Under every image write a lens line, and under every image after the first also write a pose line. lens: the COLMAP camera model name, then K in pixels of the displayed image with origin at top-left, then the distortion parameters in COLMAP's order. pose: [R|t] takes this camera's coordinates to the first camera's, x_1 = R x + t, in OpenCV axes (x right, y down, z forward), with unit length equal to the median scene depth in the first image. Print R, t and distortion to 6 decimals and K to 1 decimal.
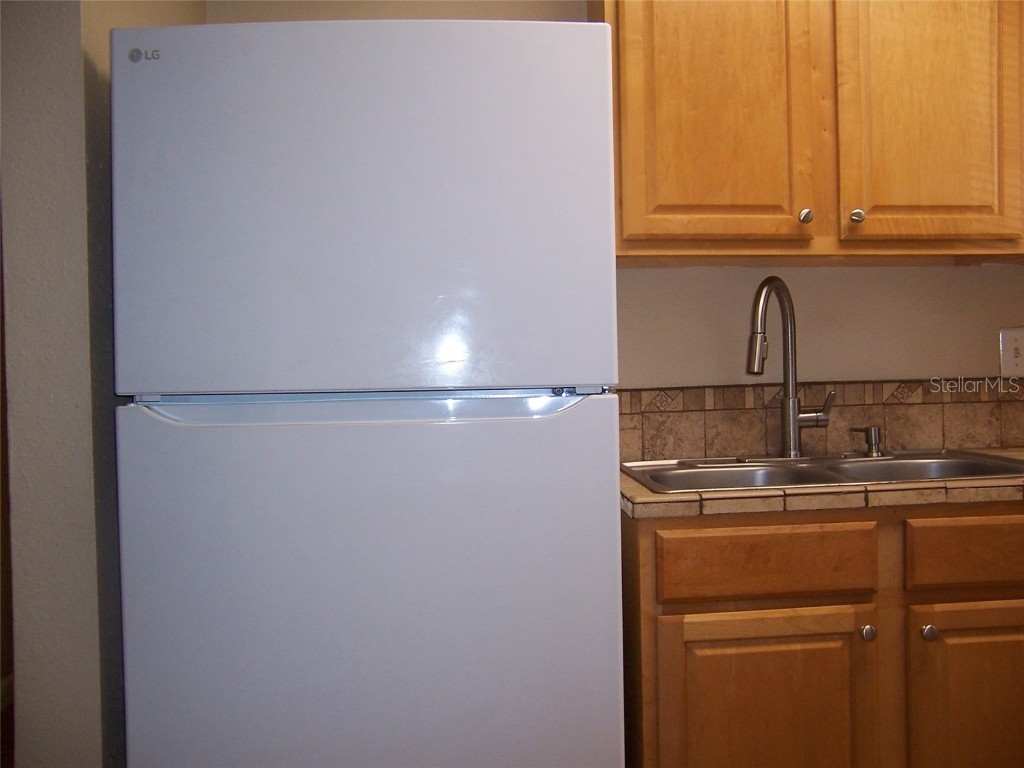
lens RADIAL K [[966.6, 0, 511.7], [0, 966.6, 382.1], [0, 0, 1]] dist [-0.124610, 0.000000]
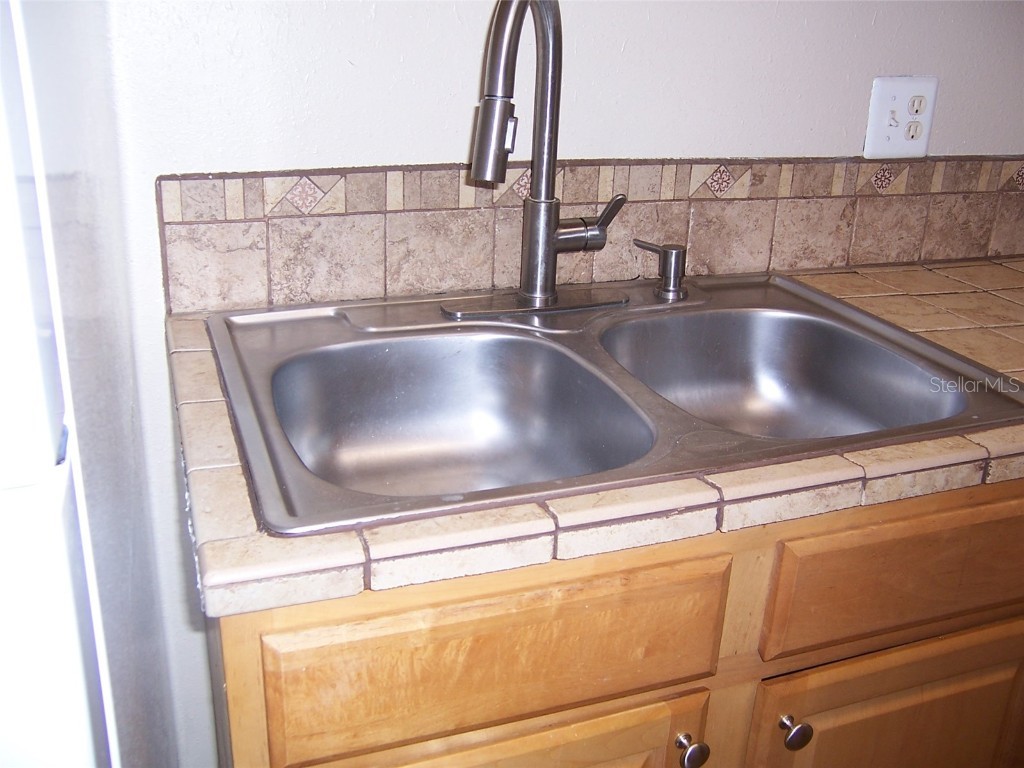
lens RADIAL K [[966.6, 0, 513.9], [0, 966.6, 385.0], [0, 0, 1]] dist [-0.124610, 0.000000]
pose [[0.949599, -0.054548, 0.308683, 0.097645], [-0.062634, 0.931867, 0.357352, -0.077089], [-0.307145, -0.358675, 0.881484, 0.468869]]
